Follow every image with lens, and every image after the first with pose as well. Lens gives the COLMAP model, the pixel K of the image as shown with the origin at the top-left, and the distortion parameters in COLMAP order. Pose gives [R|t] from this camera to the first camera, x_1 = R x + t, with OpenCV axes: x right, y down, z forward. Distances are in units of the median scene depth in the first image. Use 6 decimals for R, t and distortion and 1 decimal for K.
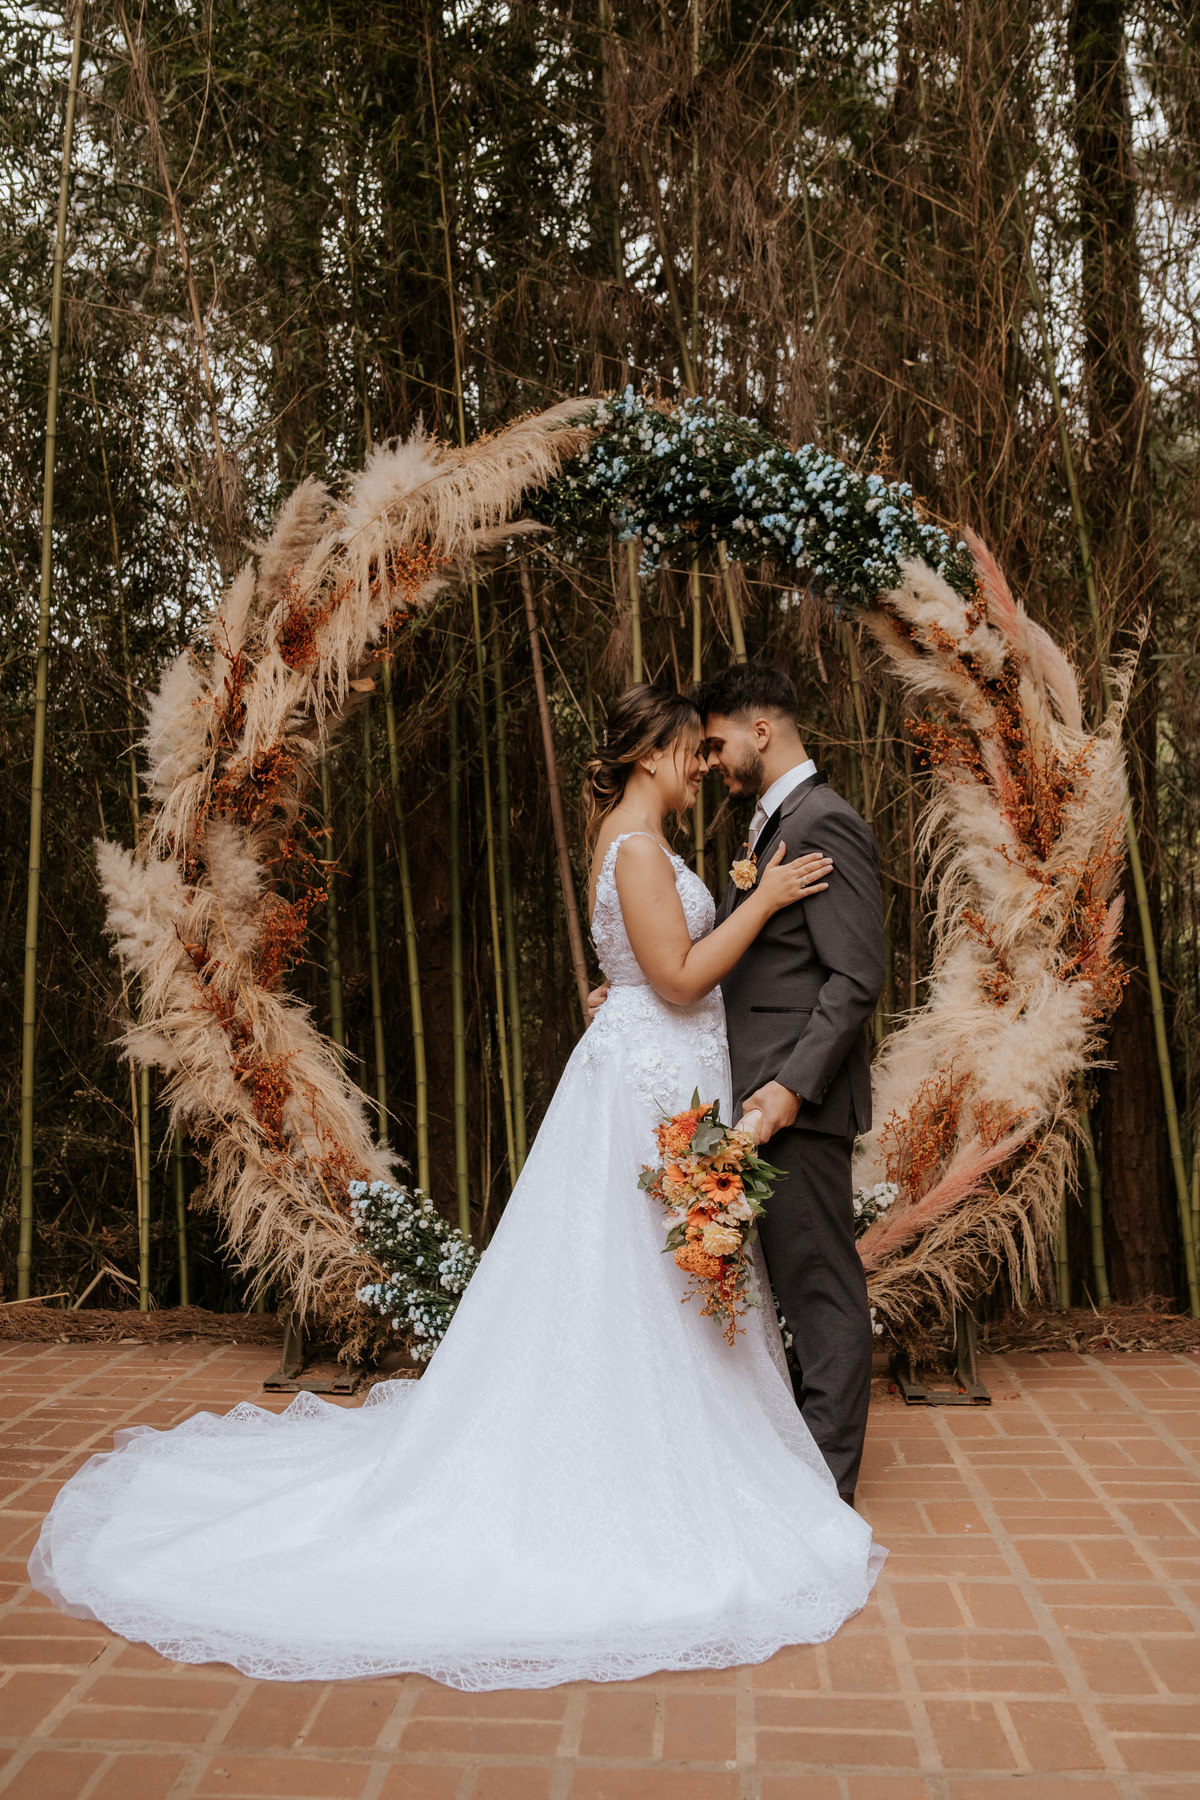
lens RADIAL K [[1781.7, 0, 599.6], [0, 1781.7, 898.9], [0, 0, 1]] dist [-0.065197, 0.000000]
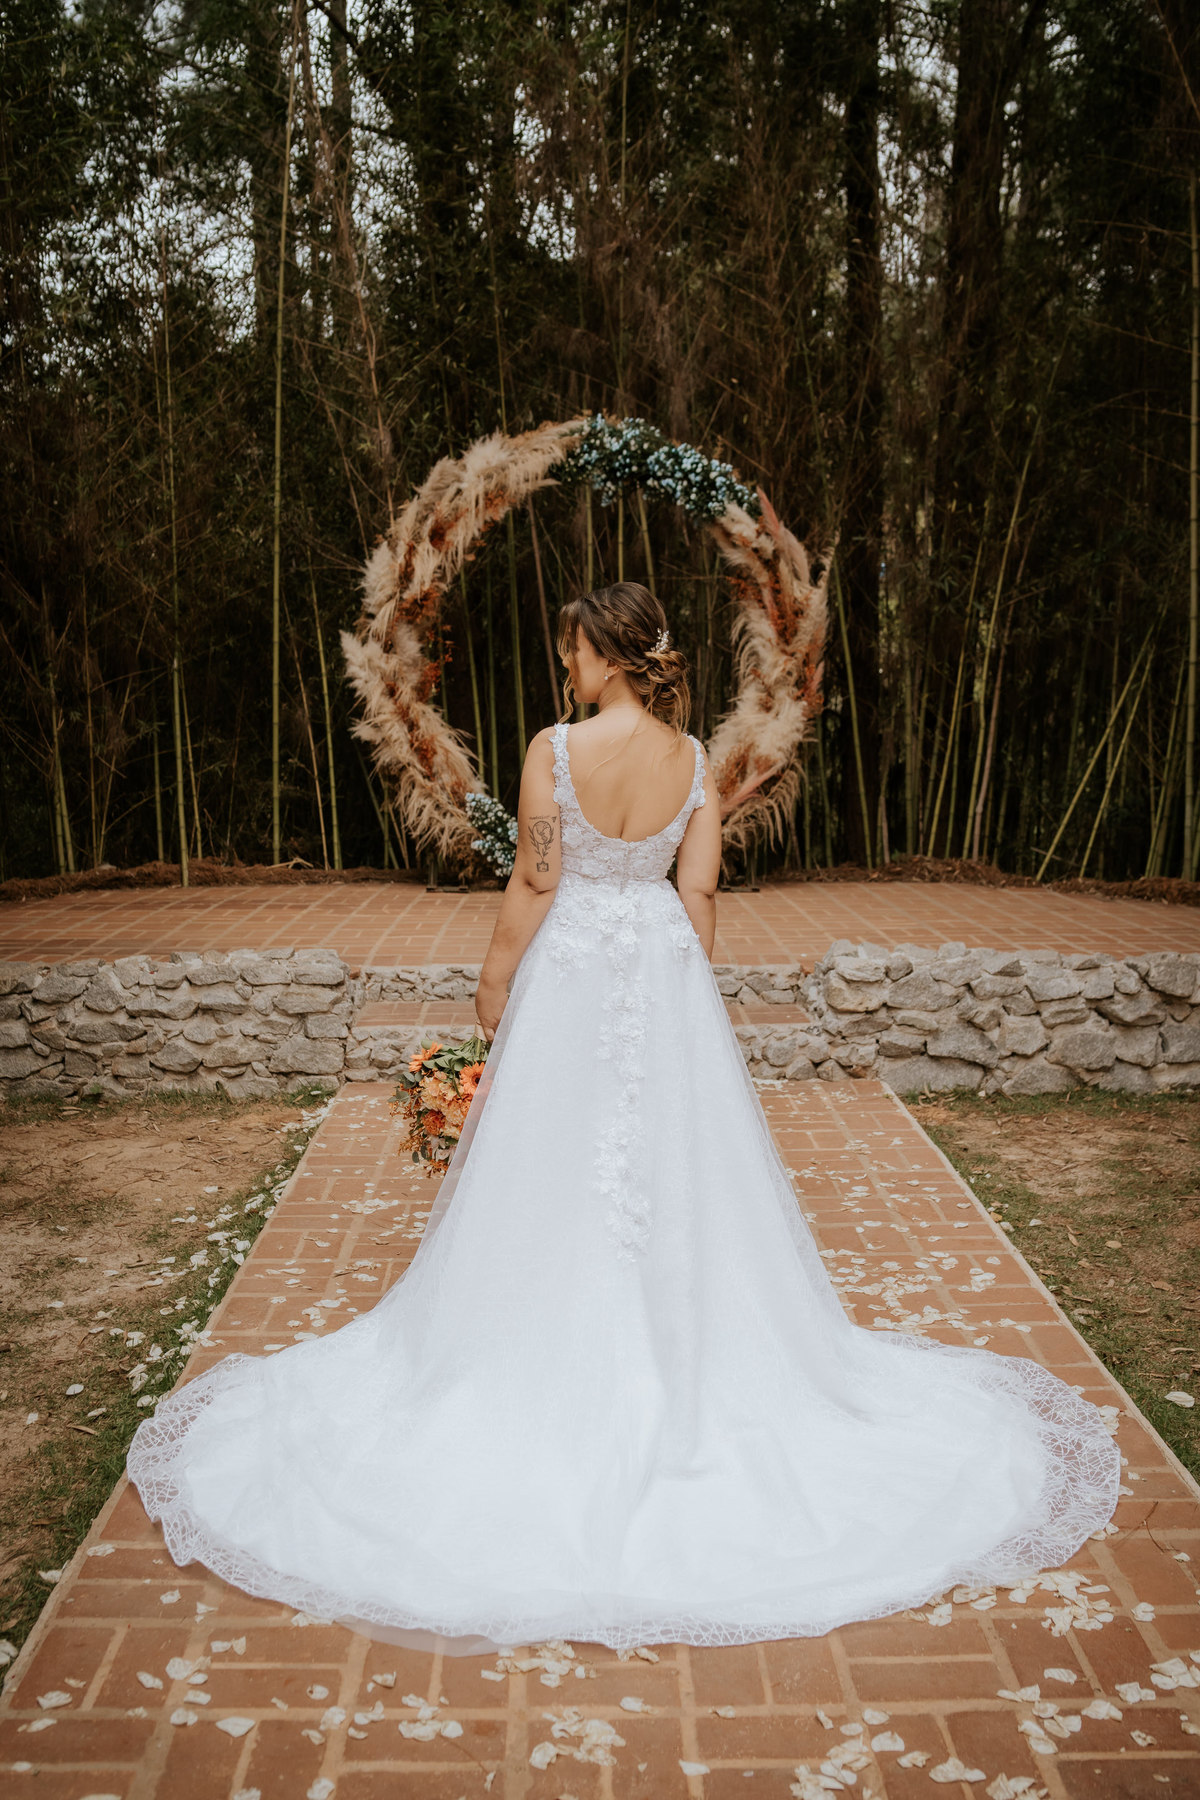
lens RADIAL K [[1781.7, 0, 582.4], [0, 1781.7, 906.4], [0, 0, 1]] dist [-0.065197, 0.000000]
pose [[0.996701, -0.004789, 0.081015, -0.174838], [-0.007292, 0.988934, 0.148174, -0.025820], [-0.080828, -0.148276, 0.985637, -1.143073]]
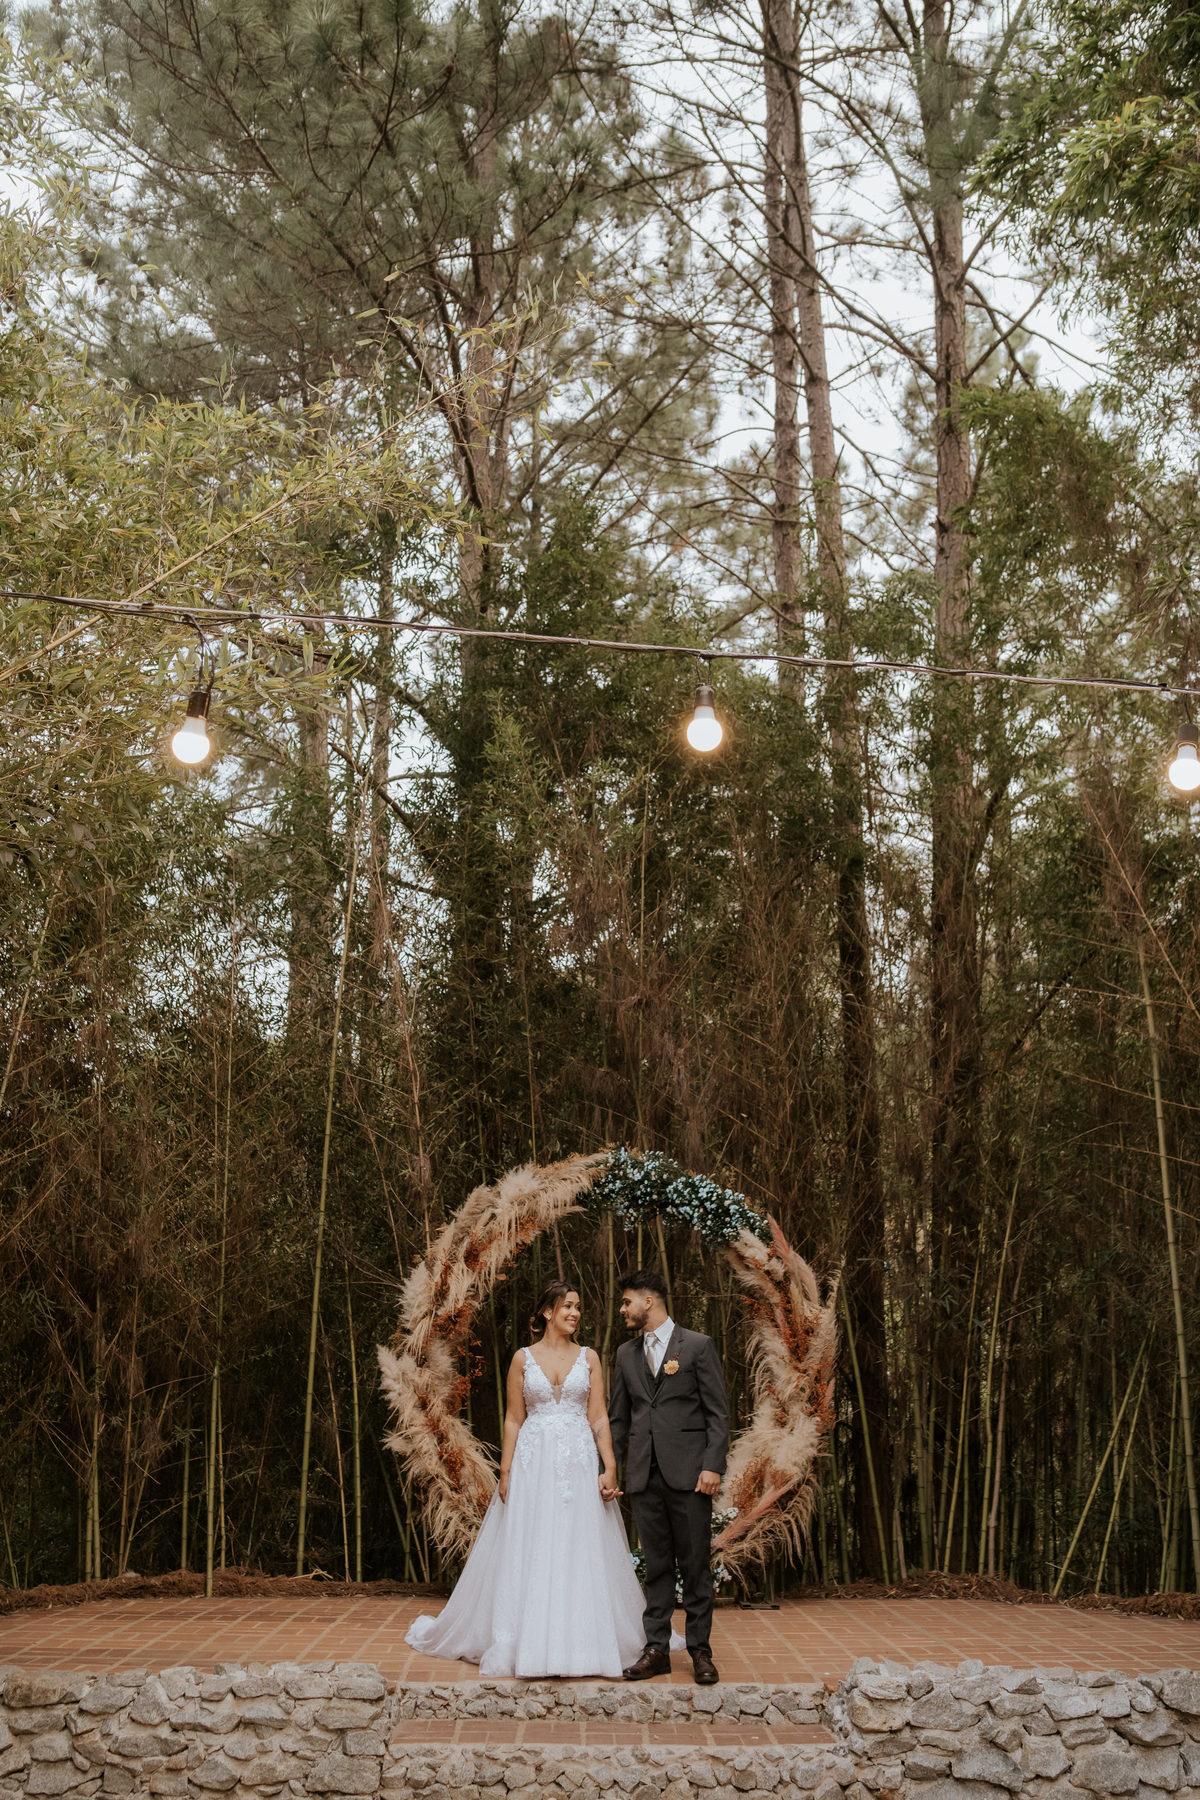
lens RADIAL K [[1781.7, 0, 595.5], [0, 1781.7, 911.4], [0, 0, 1]] dist [-0.065197, 0.000000]
pose [[0.996066, 0.035742, 0.081081, -0.216053], [-0.015883, 0.972237, -0.233458, -0.048517], [-0.087175, 0.231252, 0.968980, -1.302799]]
